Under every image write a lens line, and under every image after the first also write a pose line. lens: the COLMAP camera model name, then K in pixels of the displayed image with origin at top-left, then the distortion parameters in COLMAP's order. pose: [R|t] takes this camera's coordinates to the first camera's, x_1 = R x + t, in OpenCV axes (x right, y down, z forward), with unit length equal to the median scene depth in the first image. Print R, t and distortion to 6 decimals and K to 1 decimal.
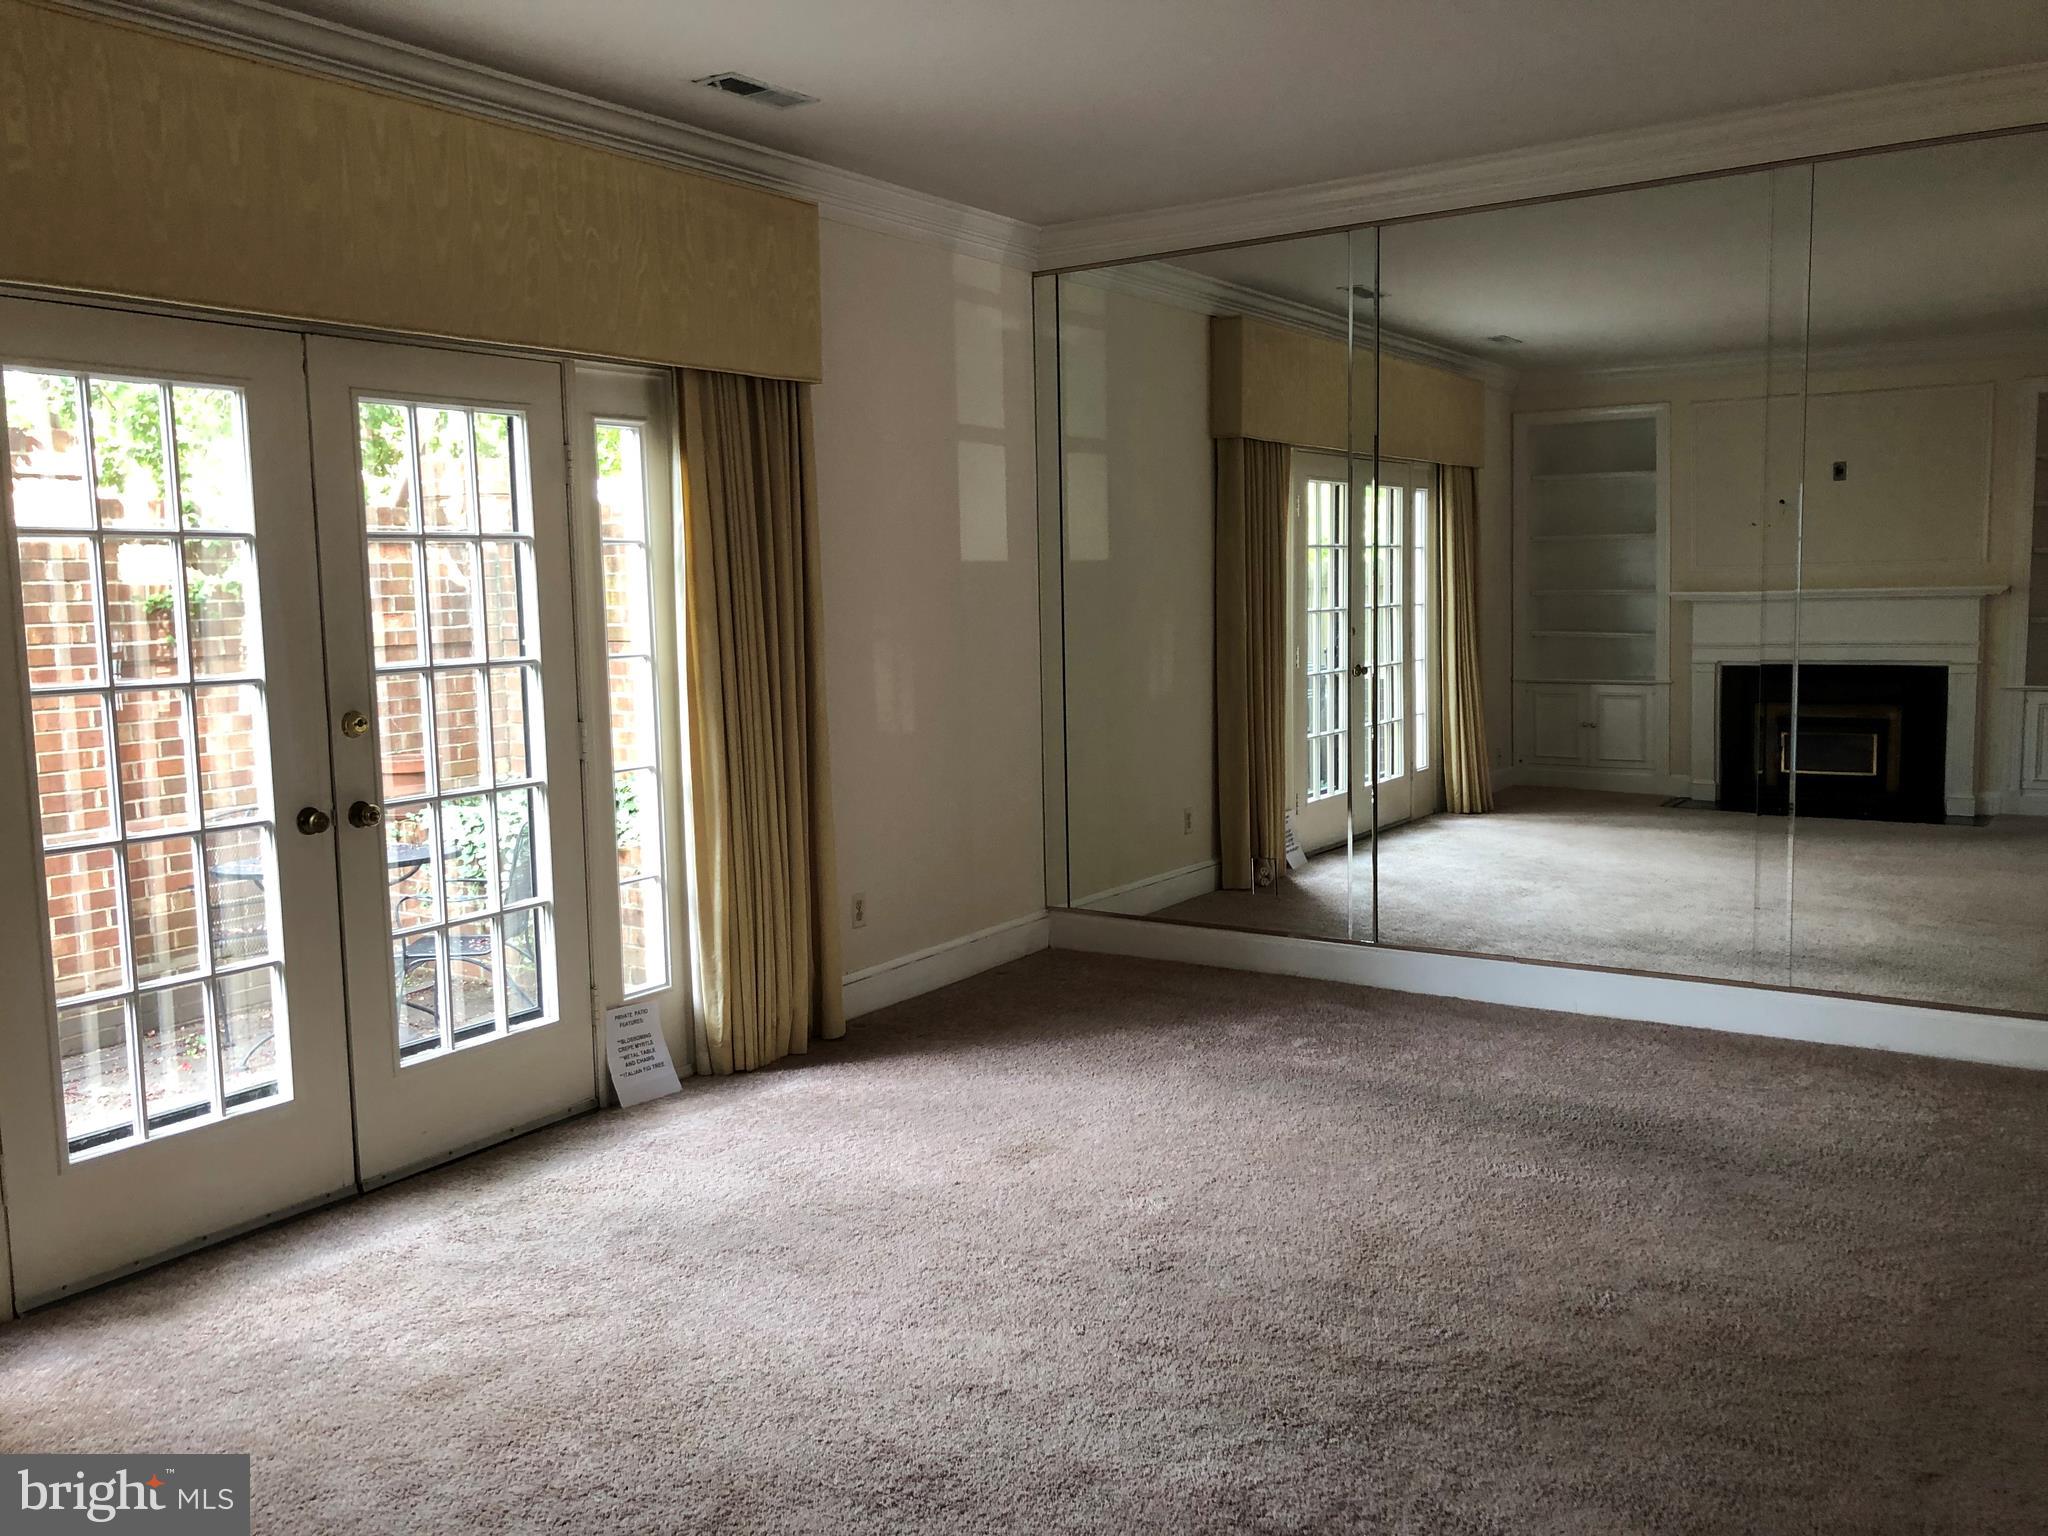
lens RADIAL K [[1698.1, 0, 1024.0], [0, 1698.1, 768.0], [0, 0, 1]] dist [0.142667, -0.328947]
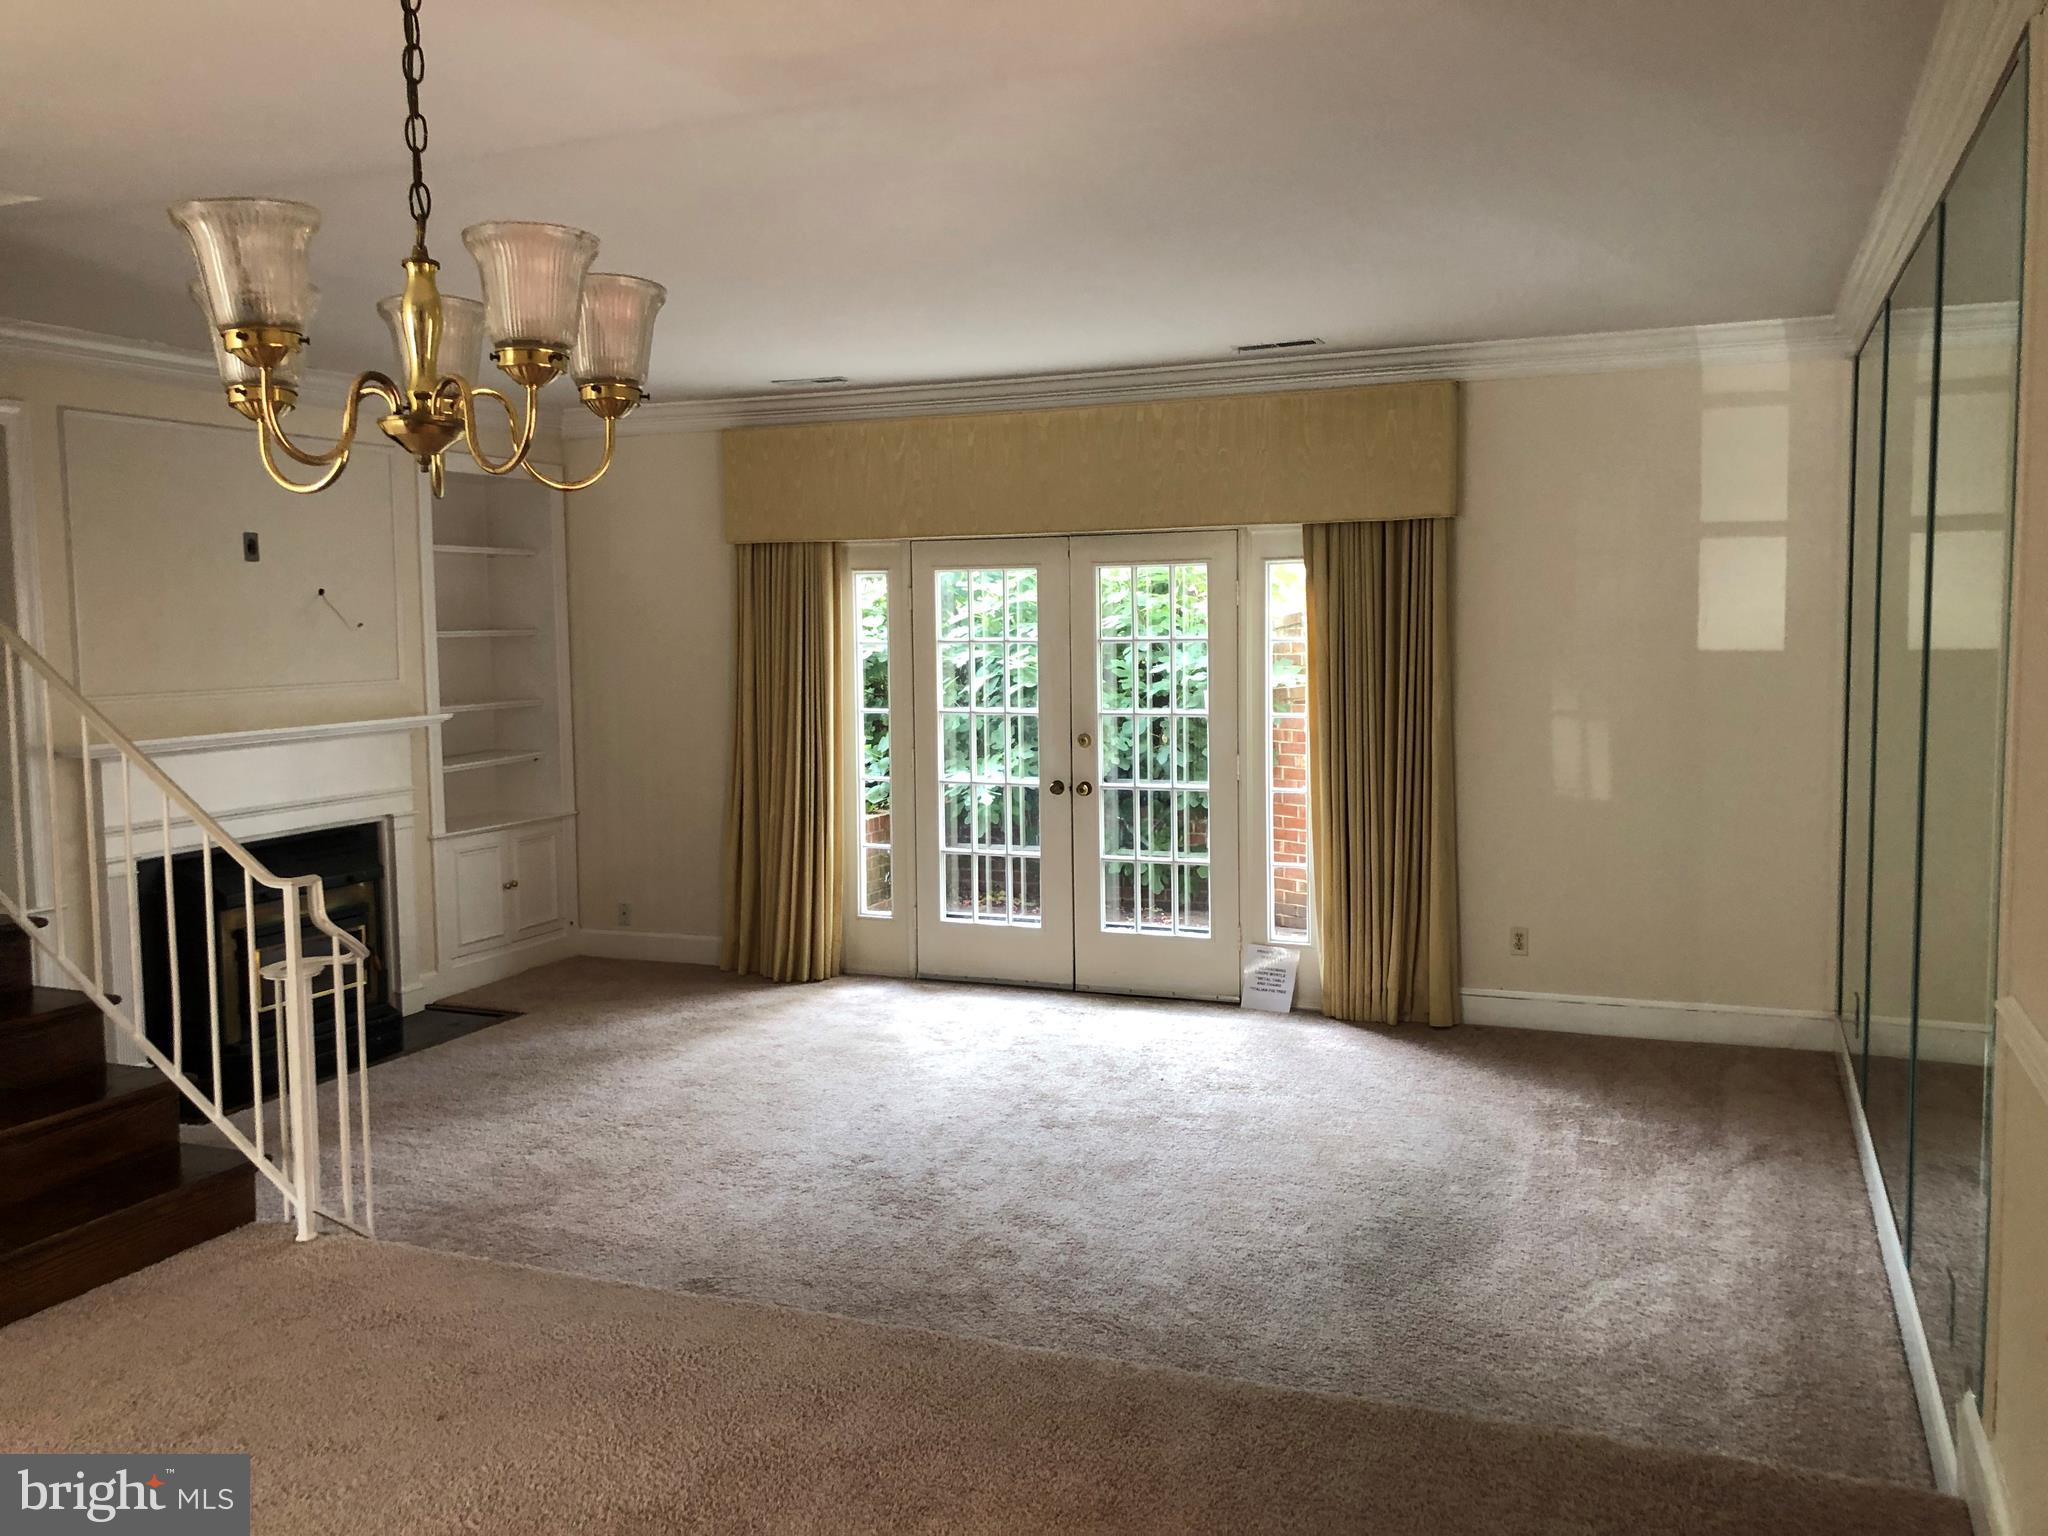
lens RADIAL K [[1698.1, 0, 1024.0], [0, 1698.1, 768.0], [0, 0, 1]] dist [0.142667, -0.328947]
pose [[0.185905, 0.104771, -0.976966, 1.182375], [-0.097684, 0.991344, 0.087725, -0.128296], [0.977700, 0.079125, 0.194530, 0.486625]]
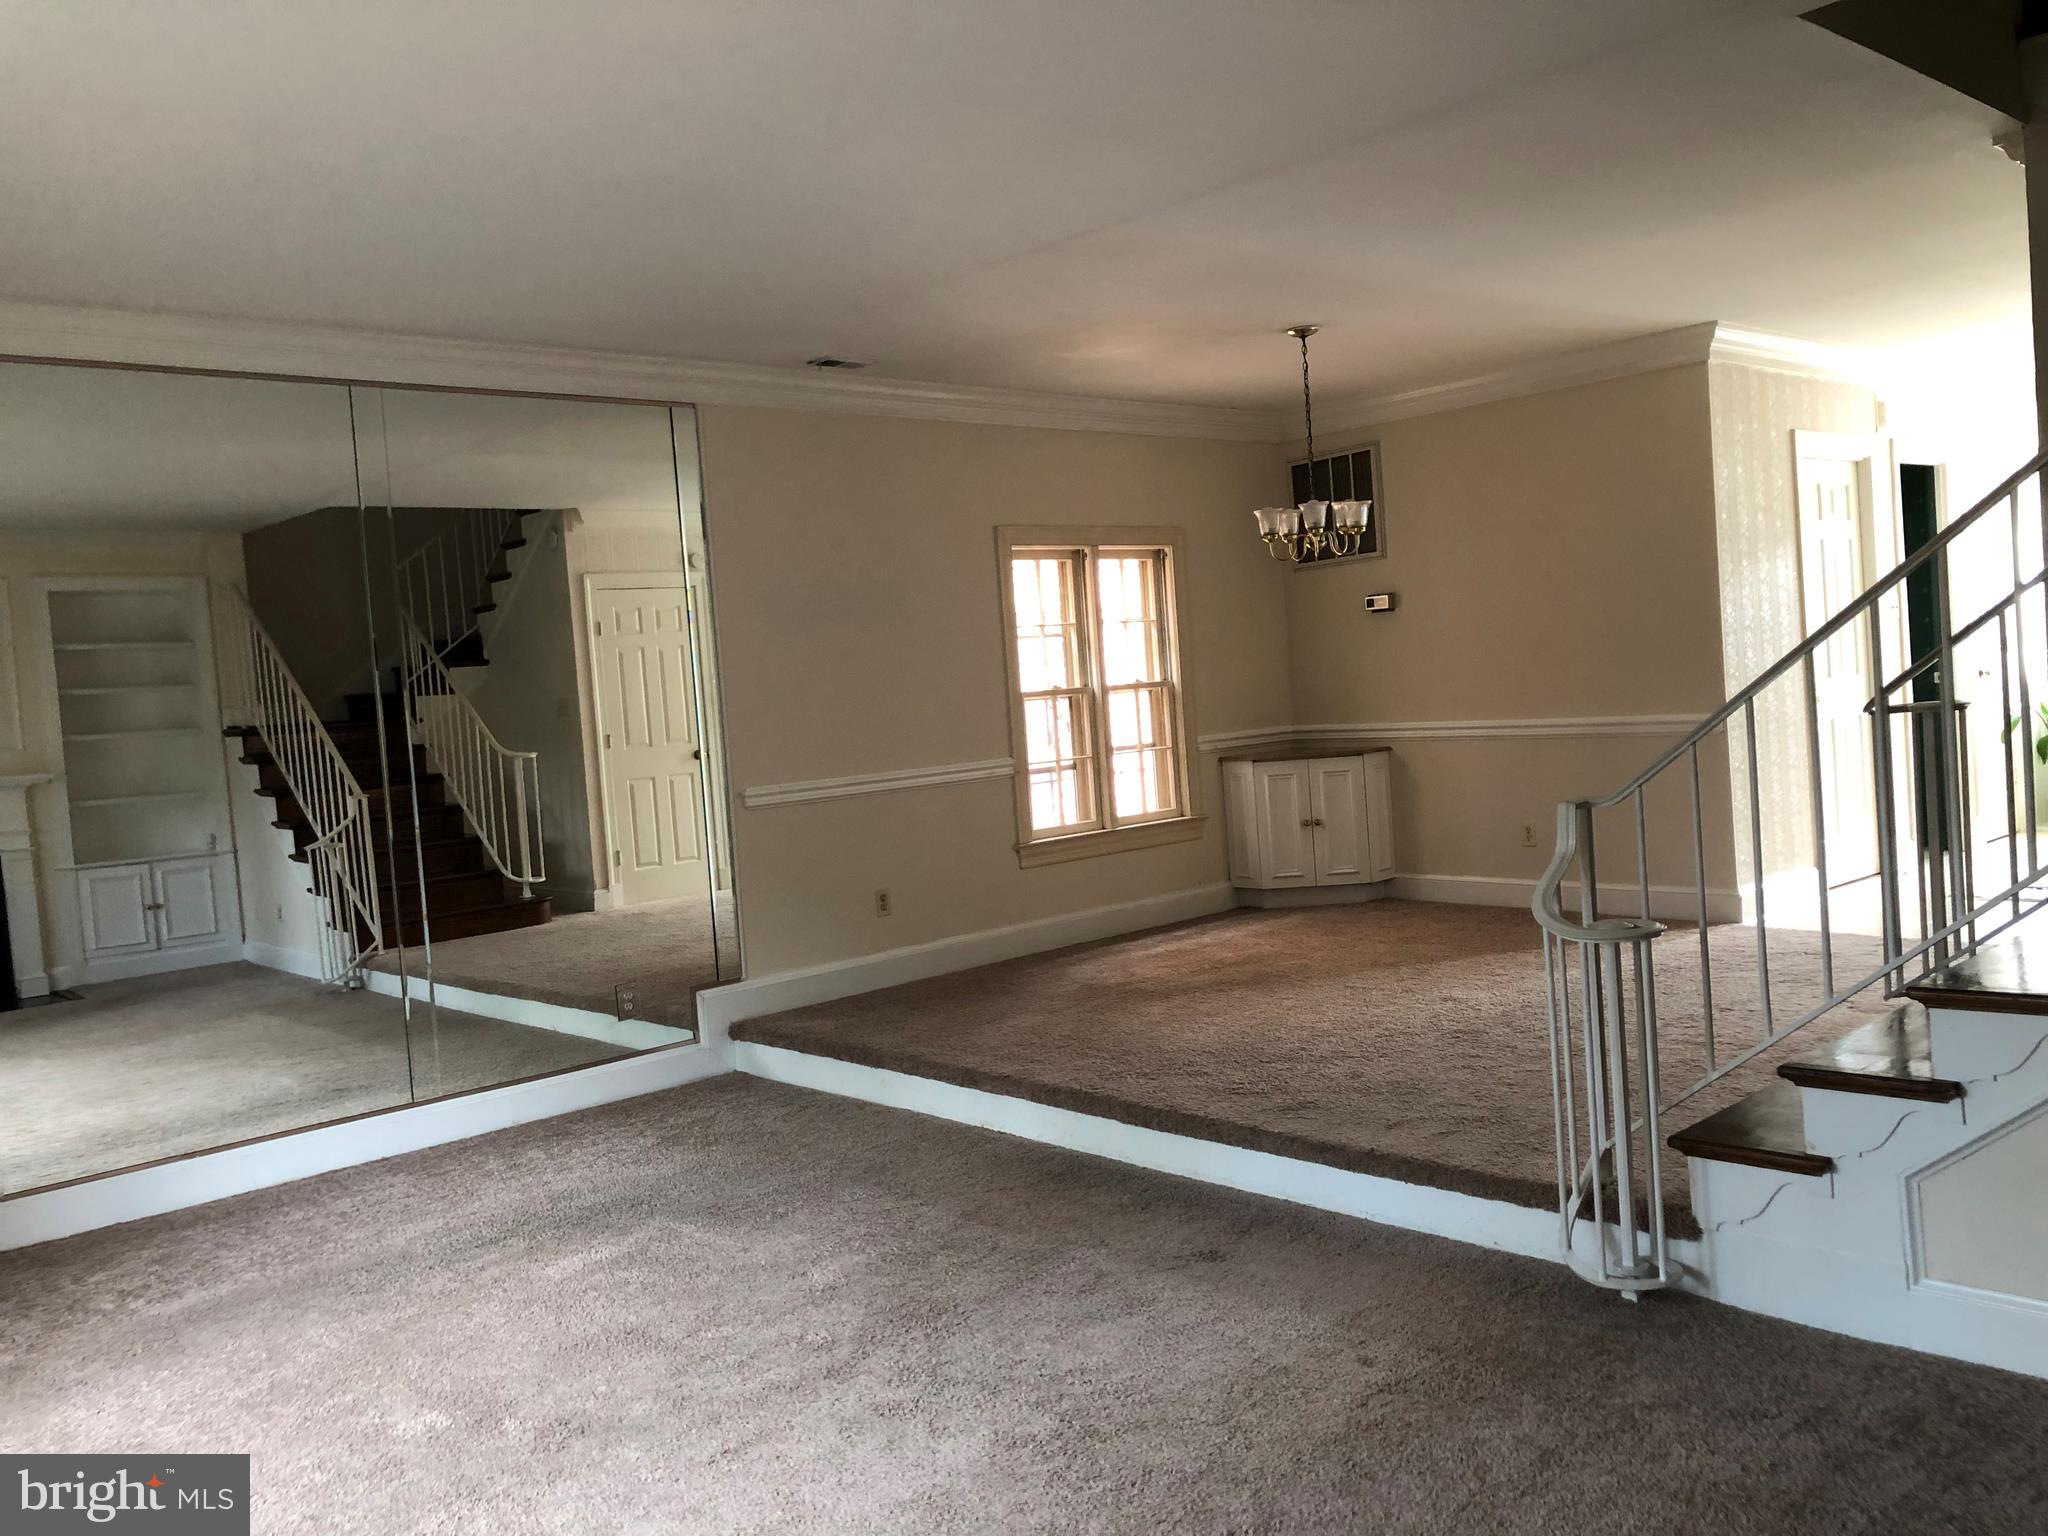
lens RADIAL K [[1698.1, 0, 1024.0], [0, 1698.1, 768.0], [0, 0, 1]] dist [0.142667, -0.328947]
pose [[0.247522, -0.054051, 0.967373, -0.589051], [0.169951, 0.985385, 0.011572, -0.036117], [-0.953860, 0.161541, 0.253090, 0.338400]]
